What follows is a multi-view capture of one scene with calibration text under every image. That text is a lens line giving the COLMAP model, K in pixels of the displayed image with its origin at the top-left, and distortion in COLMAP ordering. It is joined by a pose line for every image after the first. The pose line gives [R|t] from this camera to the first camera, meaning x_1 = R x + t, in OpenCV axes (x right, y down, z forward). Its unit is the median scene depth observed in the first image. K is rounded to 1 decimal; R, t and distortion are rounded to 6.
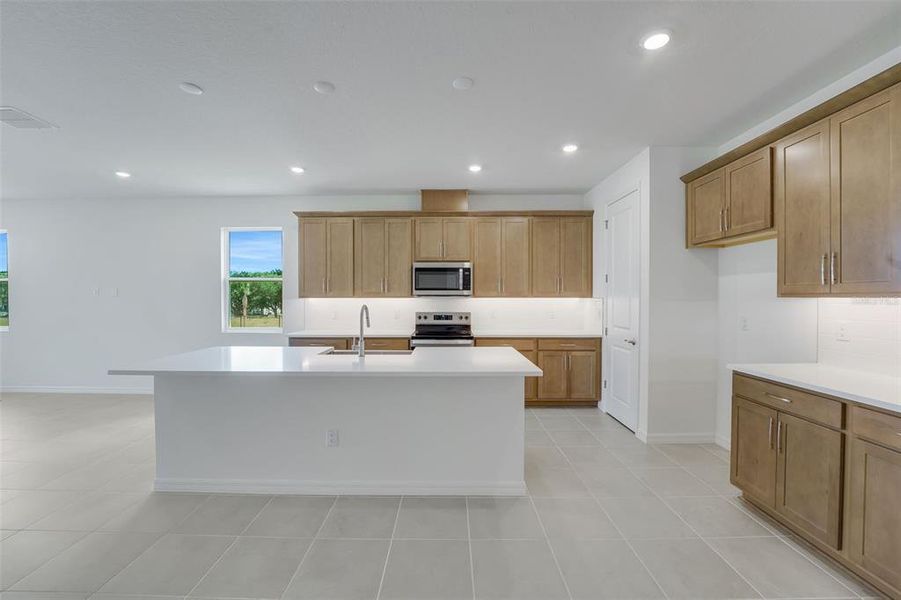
lens RADIAL K [[374.0, 0, 446.2], [0, 374.0, 302.3], [0, 0, 1]] dist [-0.020286, -0.000655]
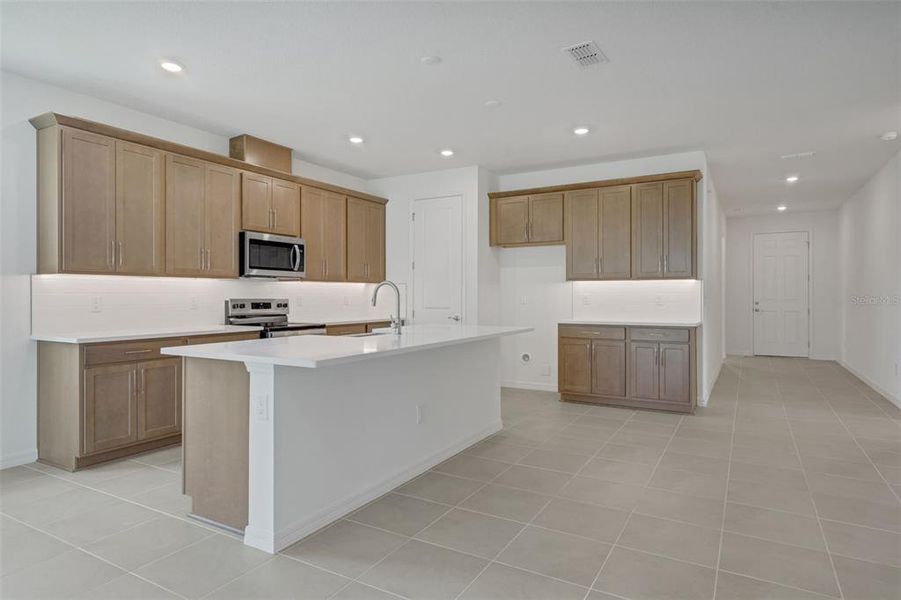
lens RADIAL K [[520.1, 0, 448.9], [0, 520.1, 296.3], [0, 0, 1]] dist [0.000393, -0.000272]
pose [[0.490510, -0.000664, 0.871435, -0.796933], [0.015521, 0.999848, -0.007974, 0.037818], [-0.871297, 0.017436, 0.490446, 0.144761]]
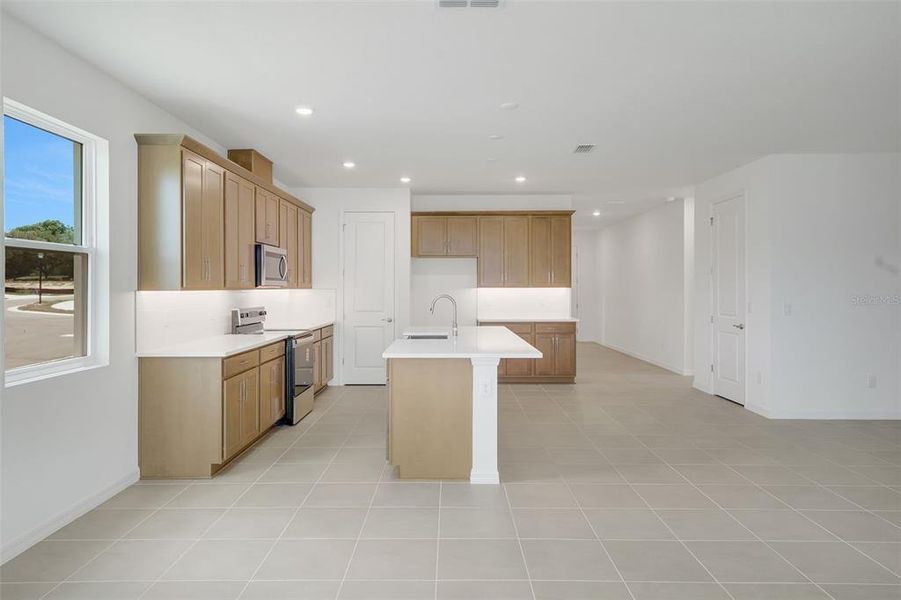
lens RADIAL K [[564.0, 0, 453.4], [0, 564.0, 287.4], [0, 0, 1]] dist [0.010225, 0.000363]
pose [[-0.011123, -0.001053, 0.999938, -1.279409], [0.016647, 0.999861, 0.001238, -0.010909], [-0.999800, 0.016659, -0.011104, 0.623415]]
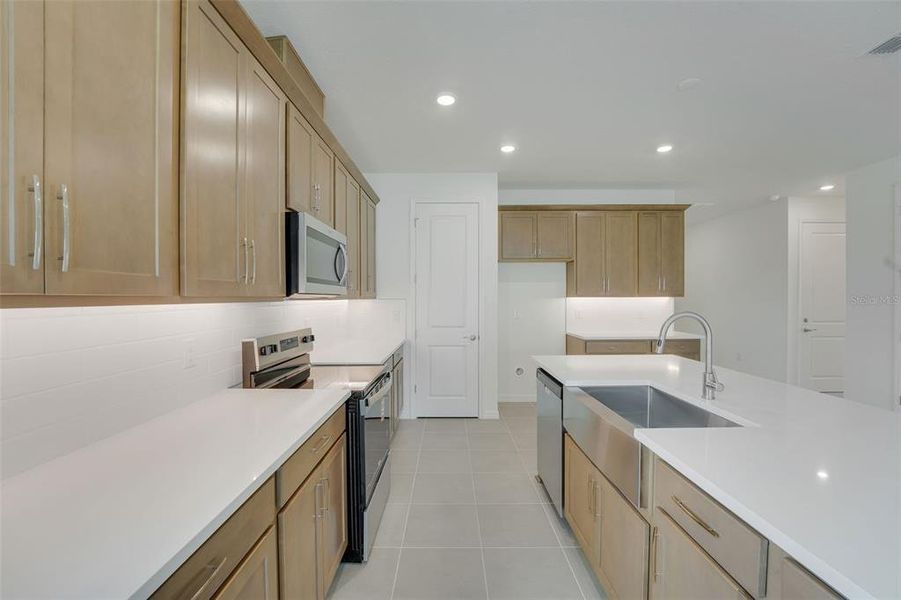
lens RADIAL K [[374.0, 0, 450.0], [0, 374.0, 300.1], [0, 0, 1]] dist [-0.020286, -0.000655]
pose [[-0.004133, -0.007694, 0.999962, -0.489011], [0.018414, 0.999800, 0.007769, -0.012760], [-0.999822, 0.018445, -0.003991, 0.852984]]
